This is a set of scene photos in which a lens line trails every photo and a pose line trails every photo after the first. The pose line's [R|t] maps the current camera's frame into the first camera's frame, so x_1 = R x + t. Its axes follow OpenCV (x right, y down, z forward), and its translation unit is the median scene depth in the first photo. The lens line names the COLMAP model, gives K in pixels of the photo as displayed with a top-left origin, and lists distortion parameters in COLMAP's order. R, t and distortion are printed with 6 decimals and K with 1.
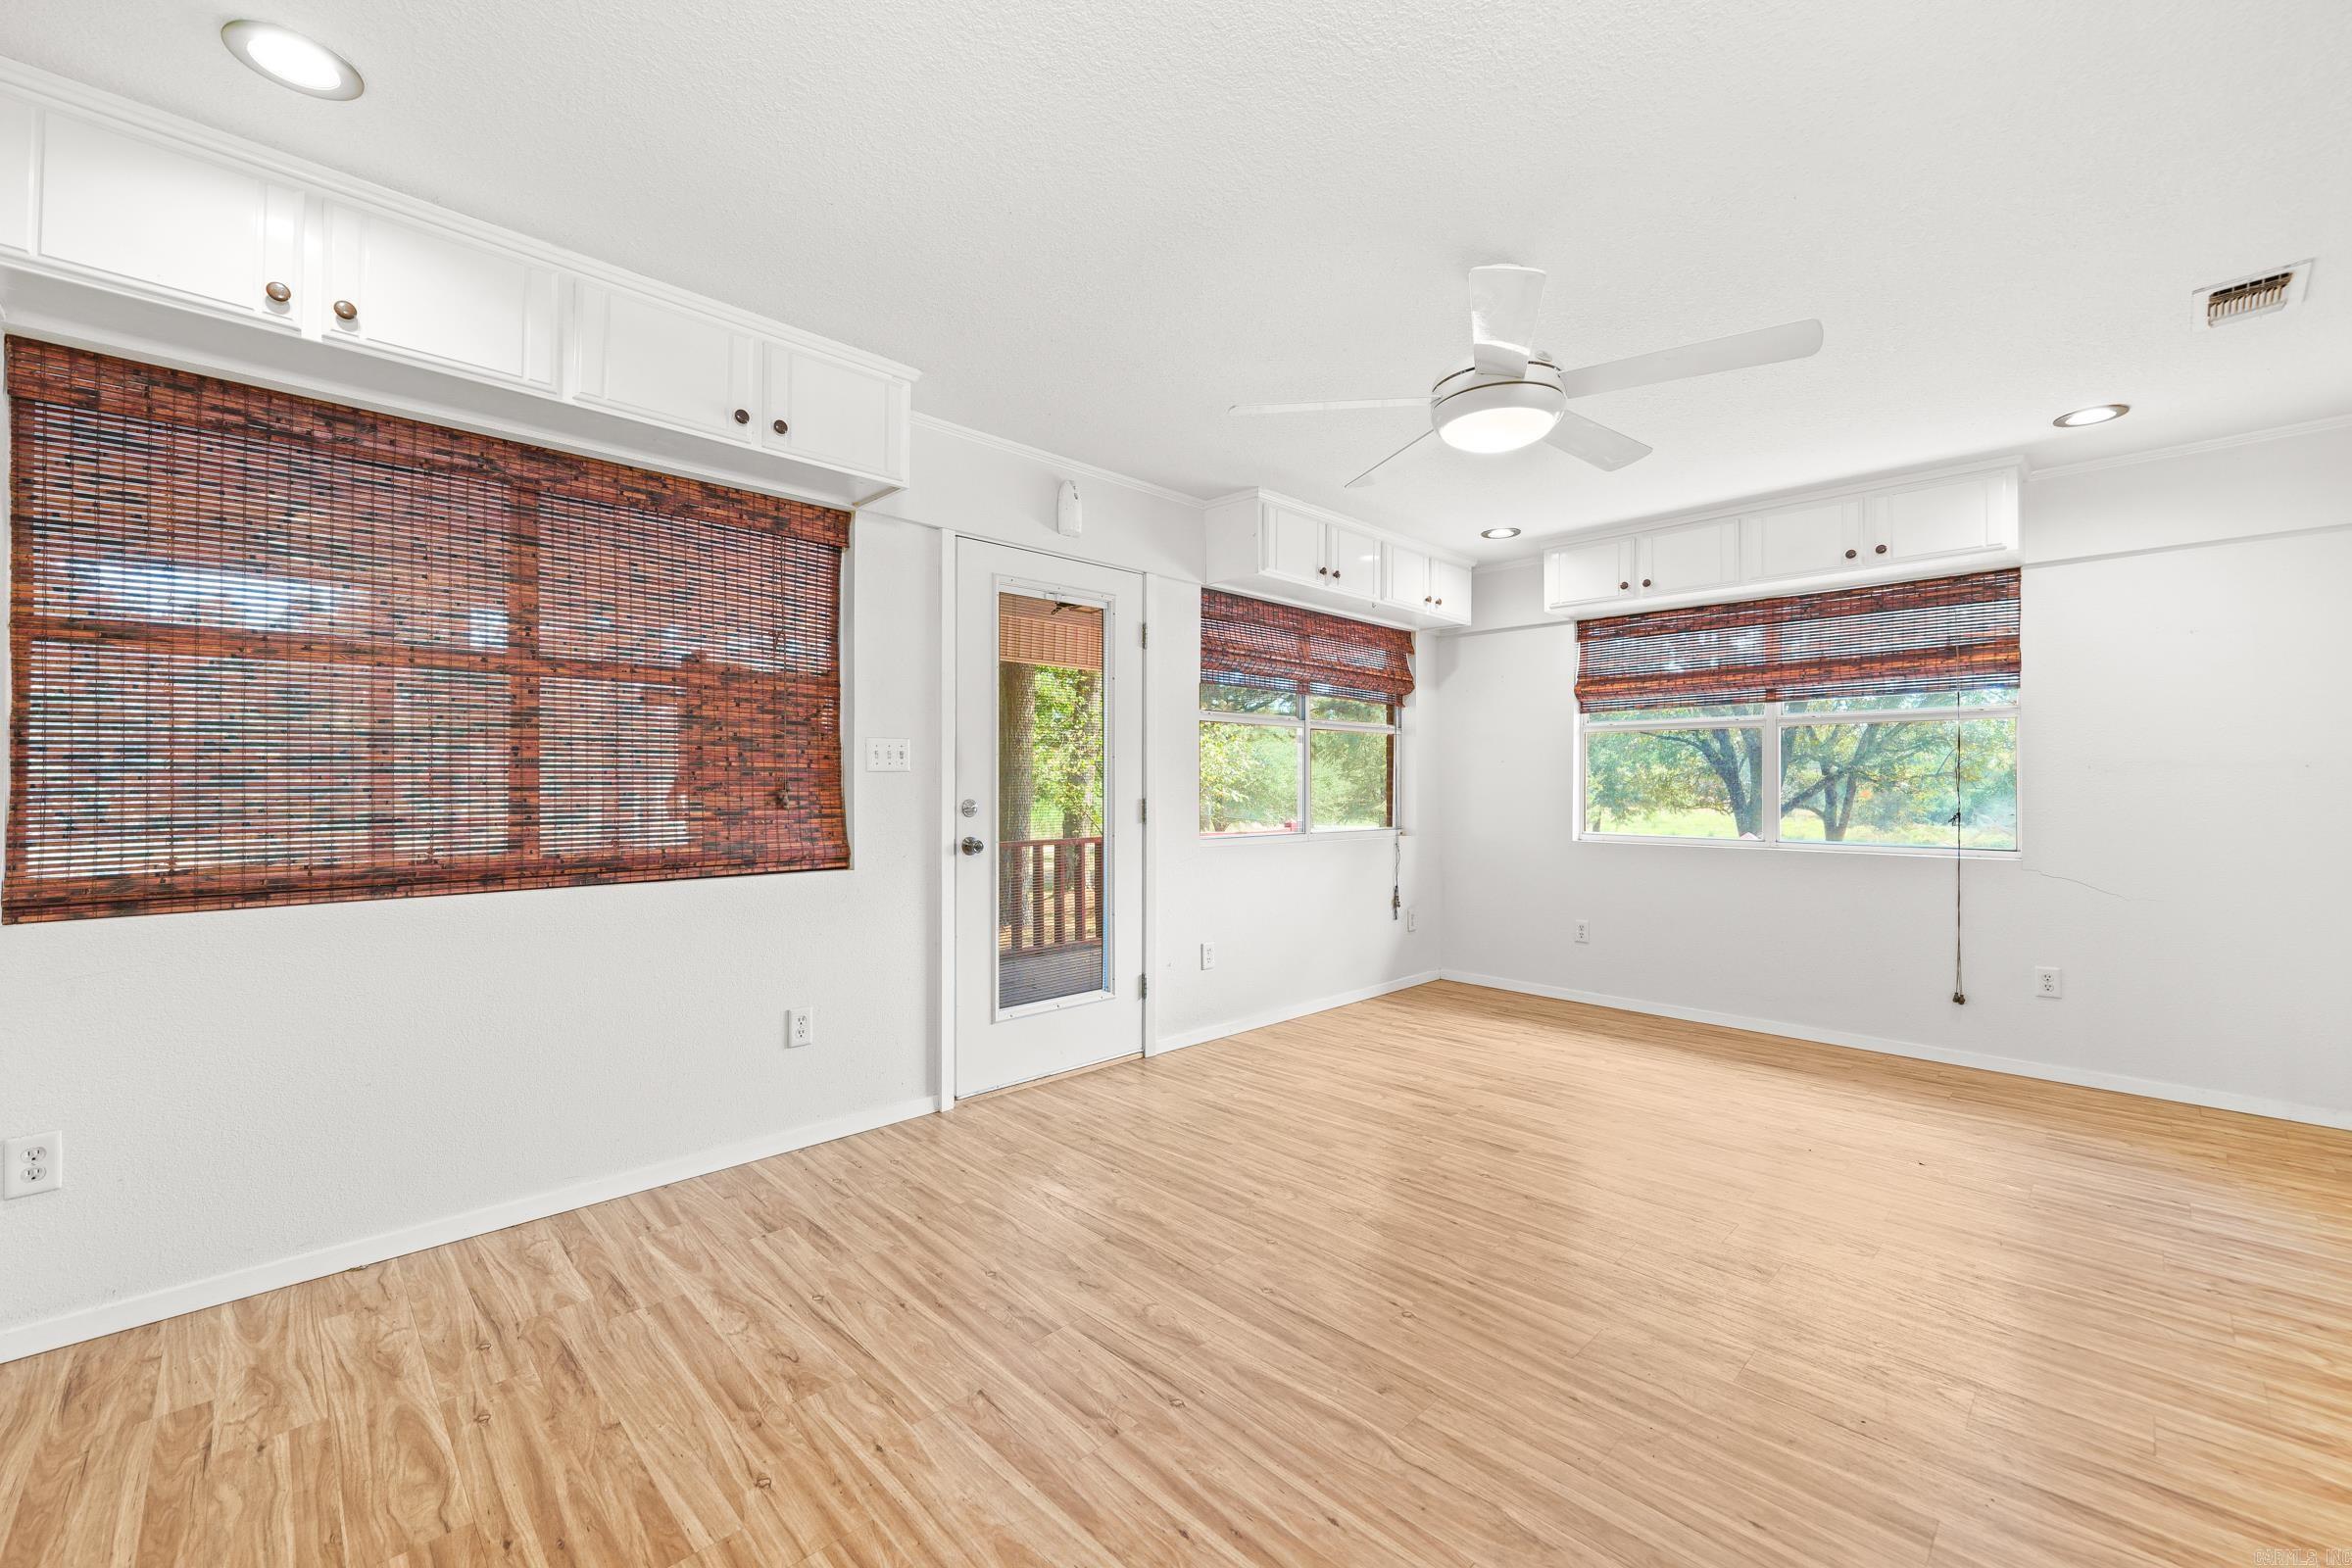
lens RADIAL K [[940.7, 0, 1169.7], [0, 940.7, 793.8], [0, 0, 1]] dist [-0.001261, 0.000150]
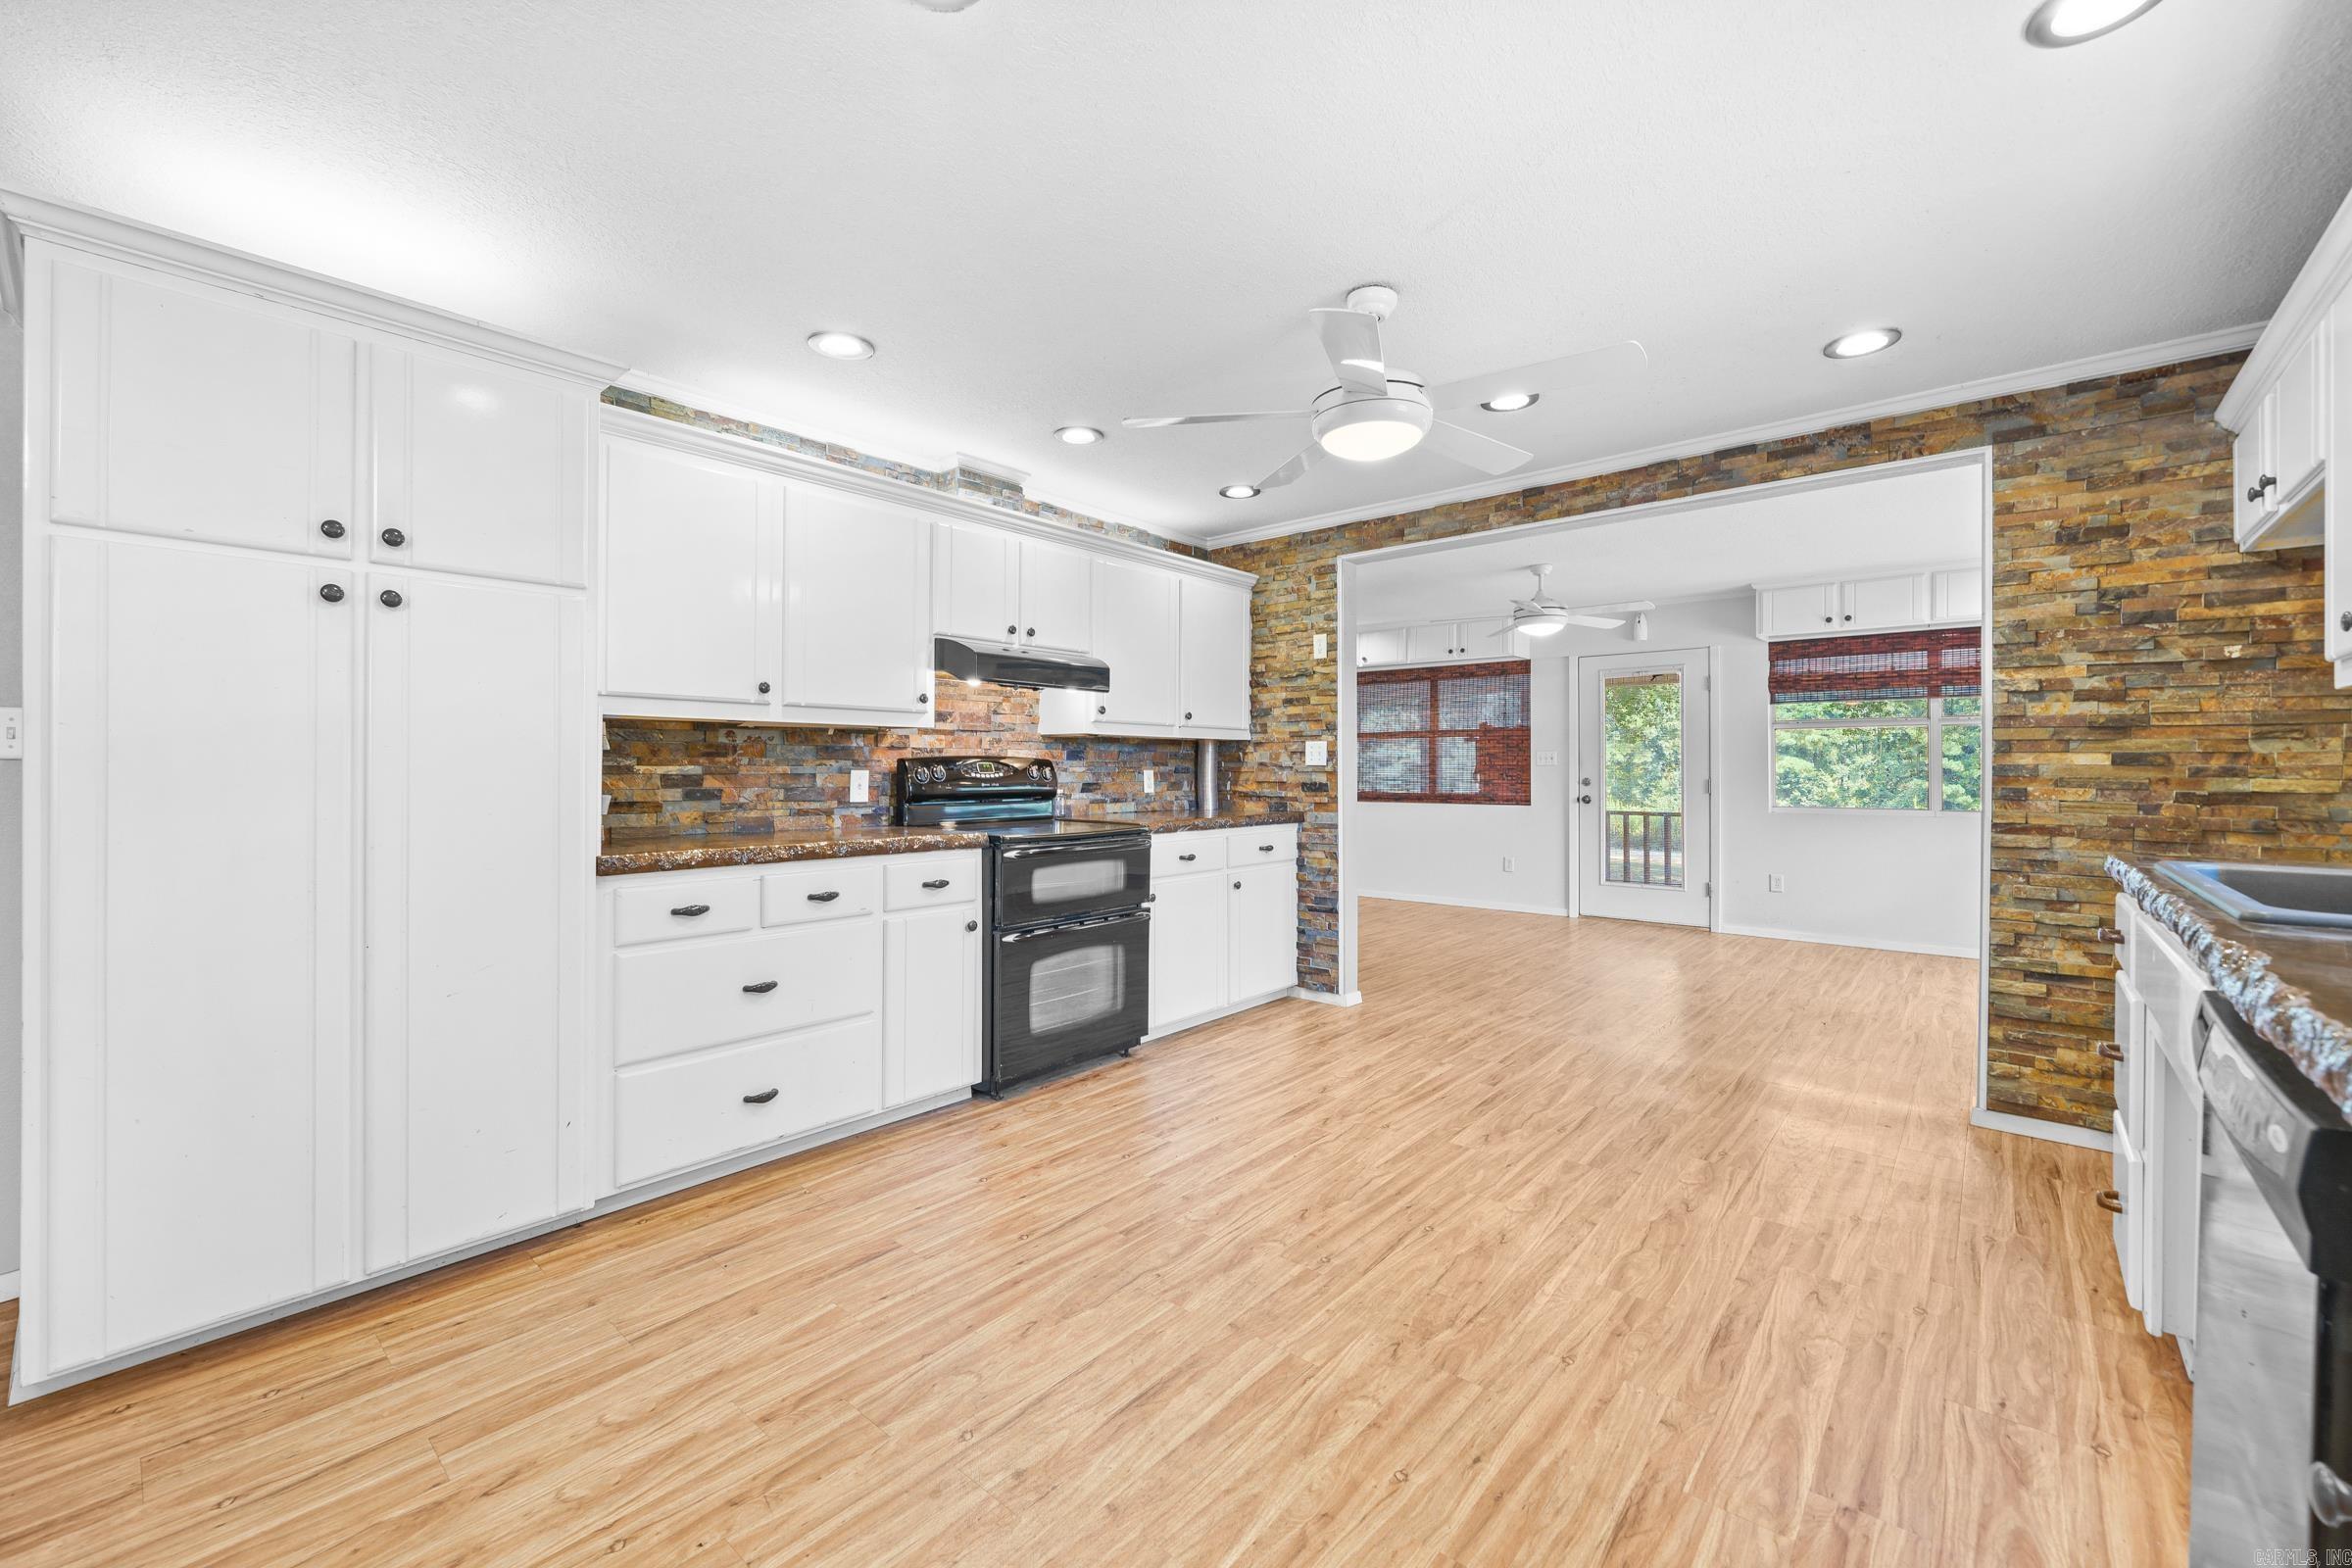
lens RADIAL K [[940.7, 0, 1171.5], [0, 940.7, 767.1], [0, 0, 1]] dist [-0.001261, 0.000150]
pose [[0.083783, -0.007381, -0.996457, 2.116985], [-0.010789, 0.999907, -0.008314, 0.012558], [0.996426, 0.011447, 0.083695, -0.147827]]
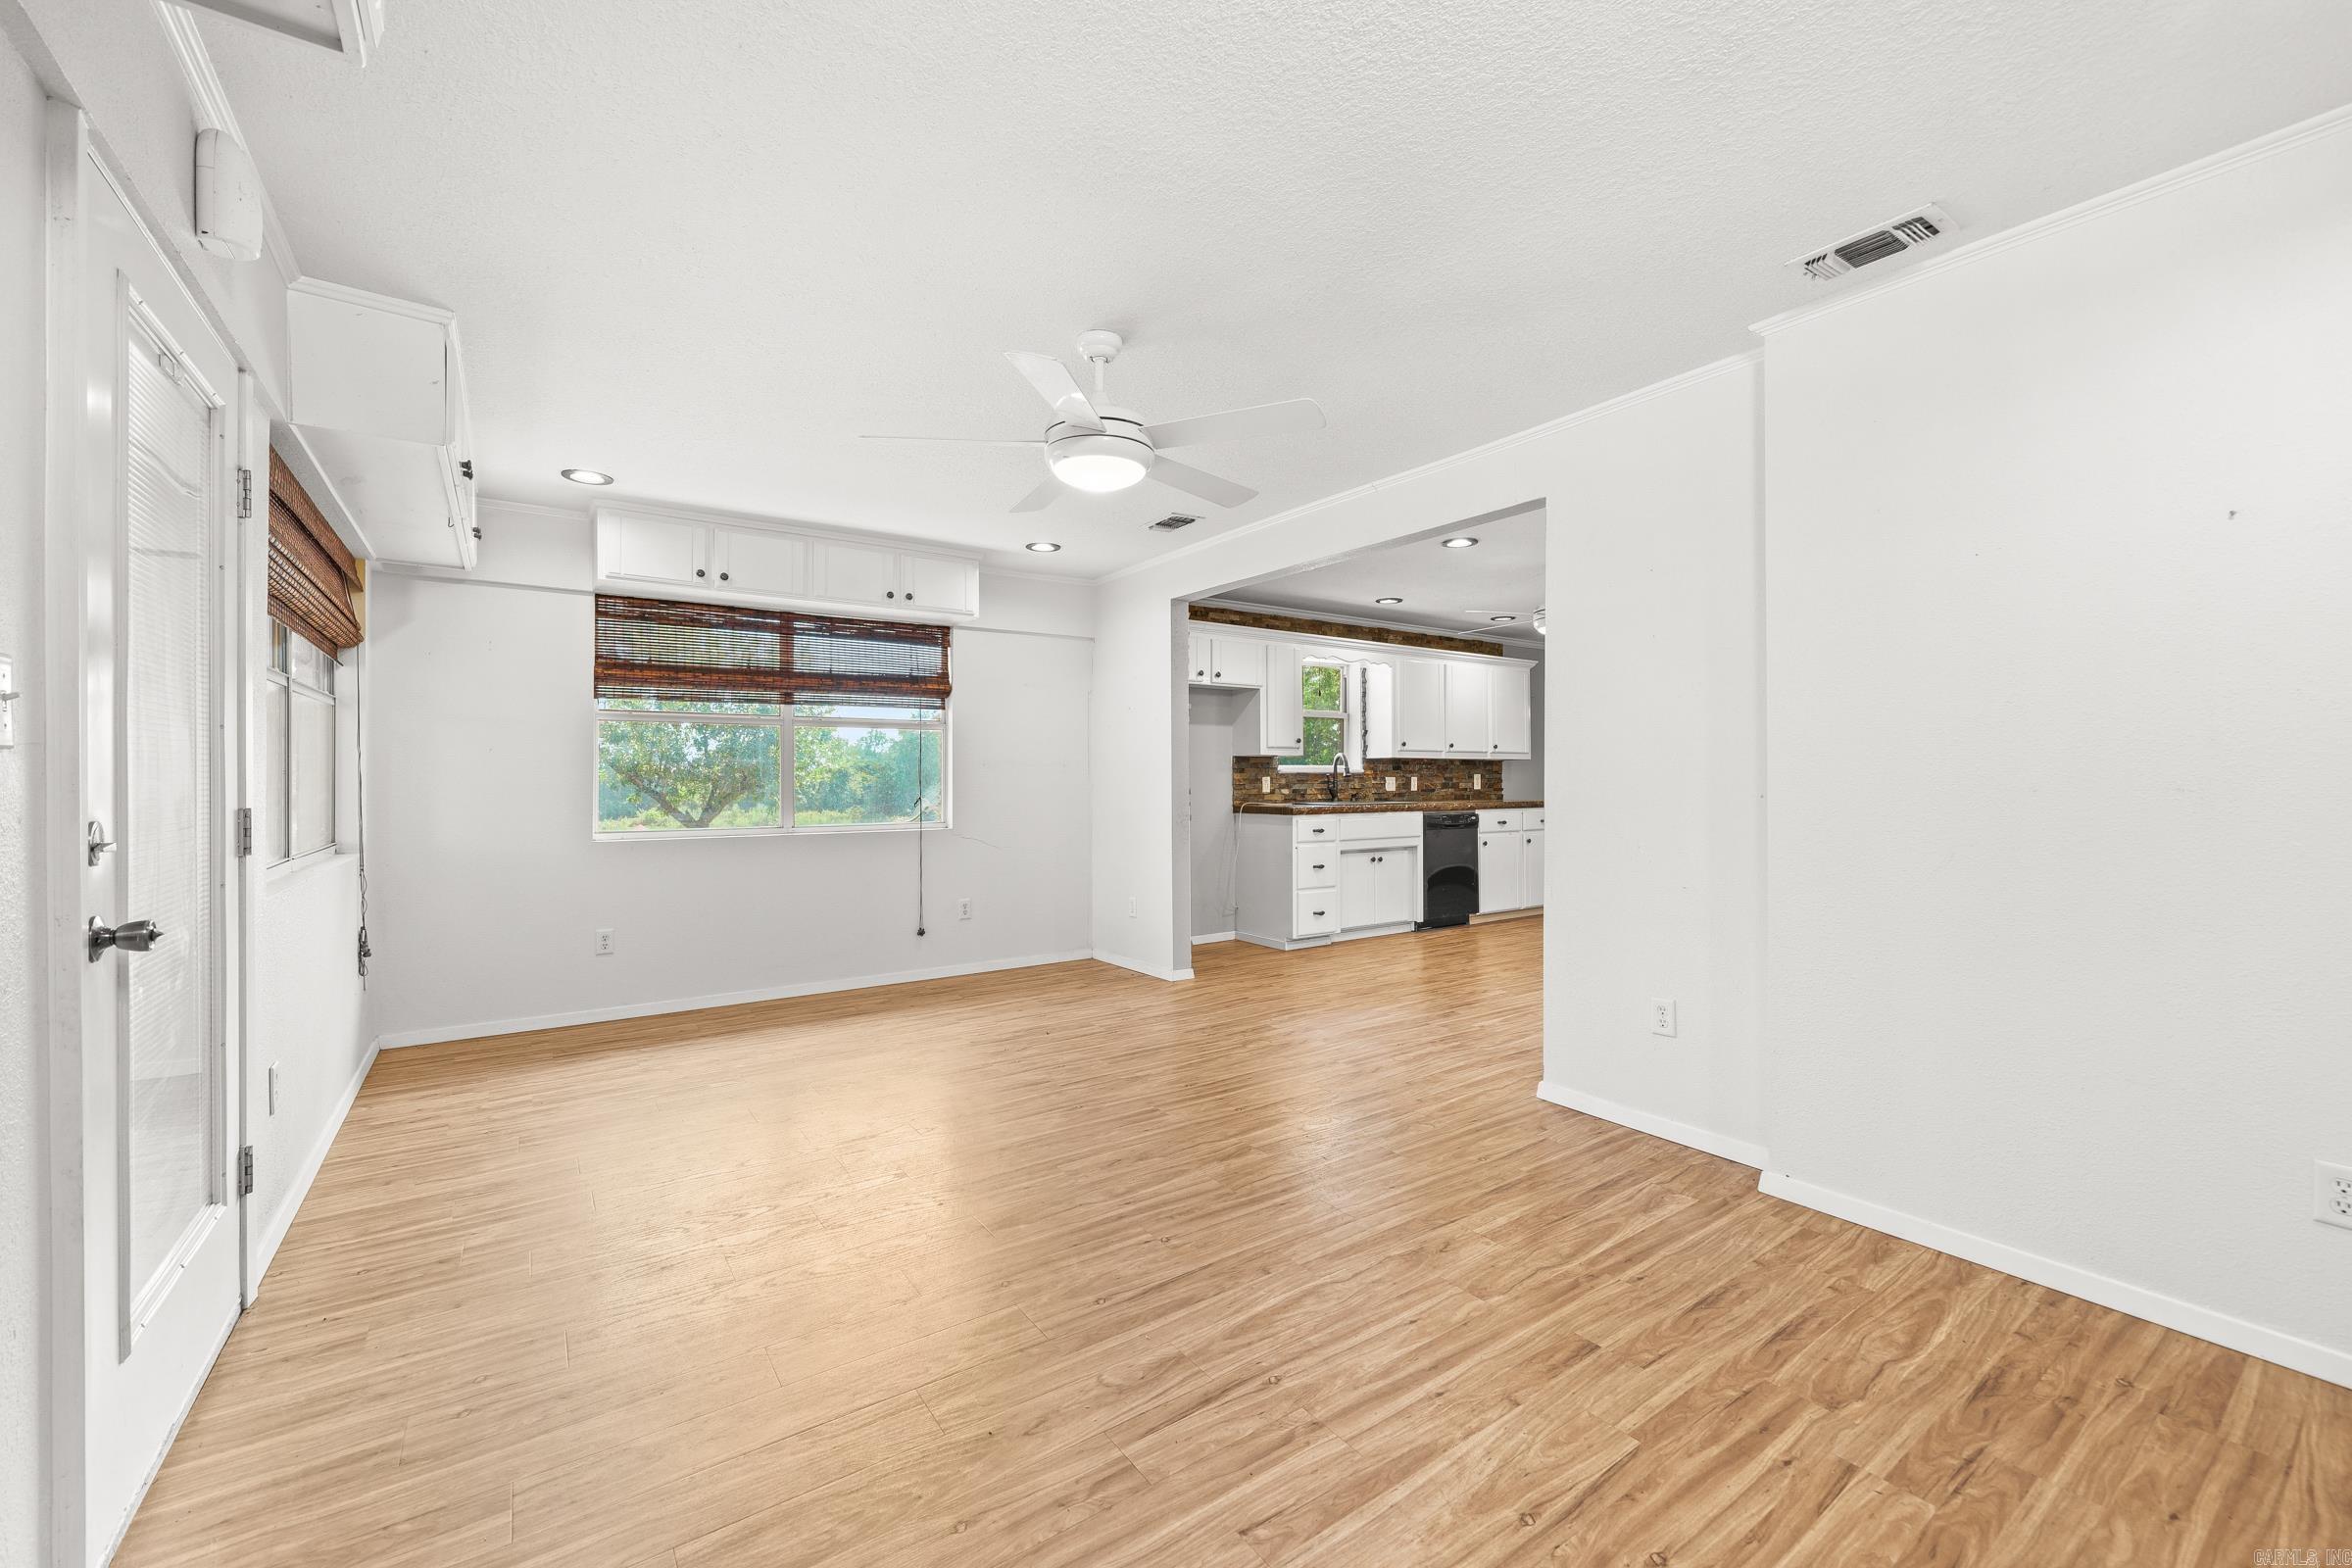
lens RADIAL K [[940.7, 0, 1160.6], [0, 940.7, 780.4], [0, 0, 1]] dist [-0.001261, 0.000150]
pose [[0.165752, -0.006348, 0.986147, -0.602531], [0.012335, 0.999914, 0.004364, -0.007447], [-0.986090, 0.011441, 0.165816, 0.557579]]
